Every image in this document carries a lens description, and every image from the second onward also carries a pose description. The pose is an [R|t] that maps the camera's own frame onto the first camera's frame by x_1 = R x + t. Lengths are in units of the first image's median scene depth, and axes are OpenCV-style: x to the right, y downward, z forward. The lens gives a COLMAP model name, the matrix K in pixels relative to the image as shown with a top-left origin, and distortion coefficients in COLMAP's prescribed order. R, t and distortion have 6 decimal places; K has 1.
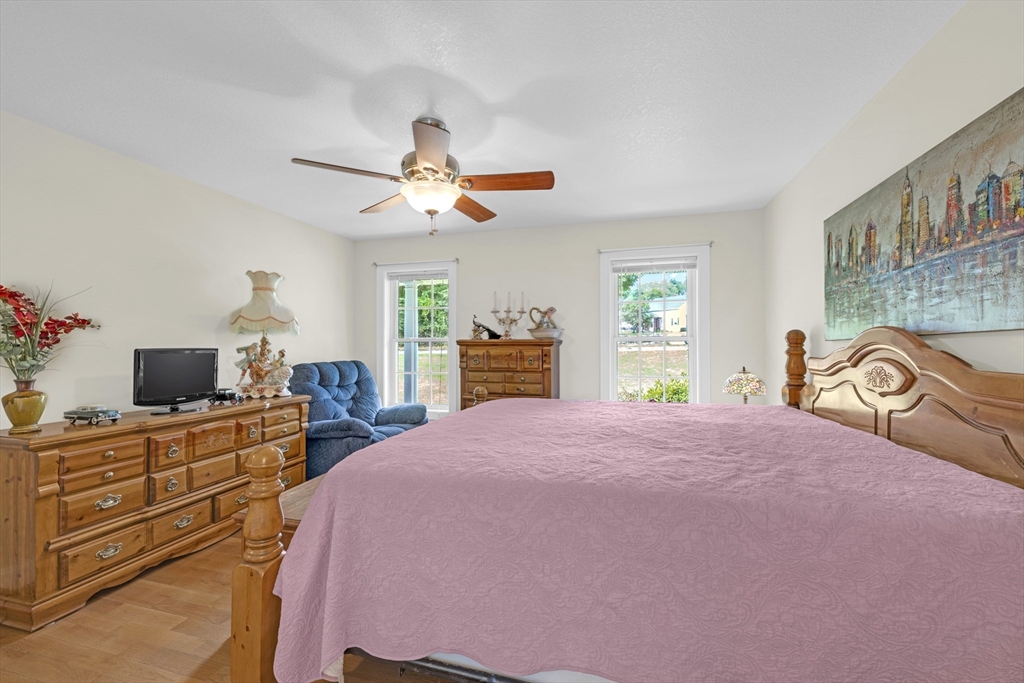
lens RADIAL K [[408.6, 0, 509.9], [0, 408.6, 341.5], [0, 0, 1]] dist [-0.001177, 0.000100]
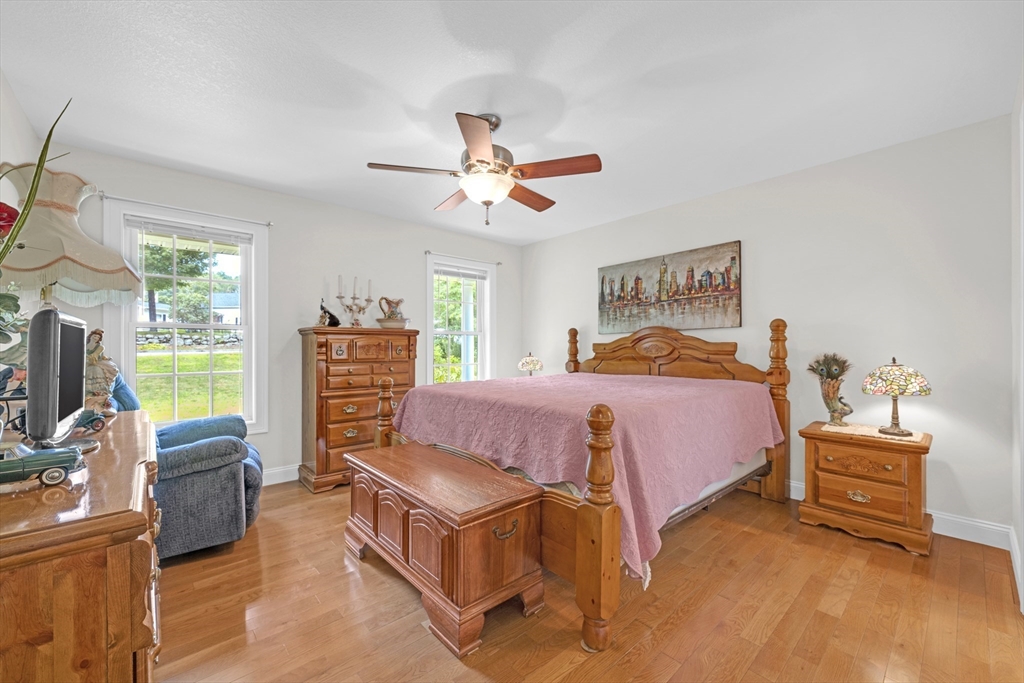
lens RADIAL K [[408.6, 0, 509.9], [0, 408.6, 341.5], [0, 0, 1]] dist [-0.001177, 0.000100]
pose [[0.537161, 0.013335, 0.843374, -1.048837], [-0.006245, 0.999910, -0.011833, 0.058353], [-0.843457, 0.001090, 0.537196, 0.381536]]
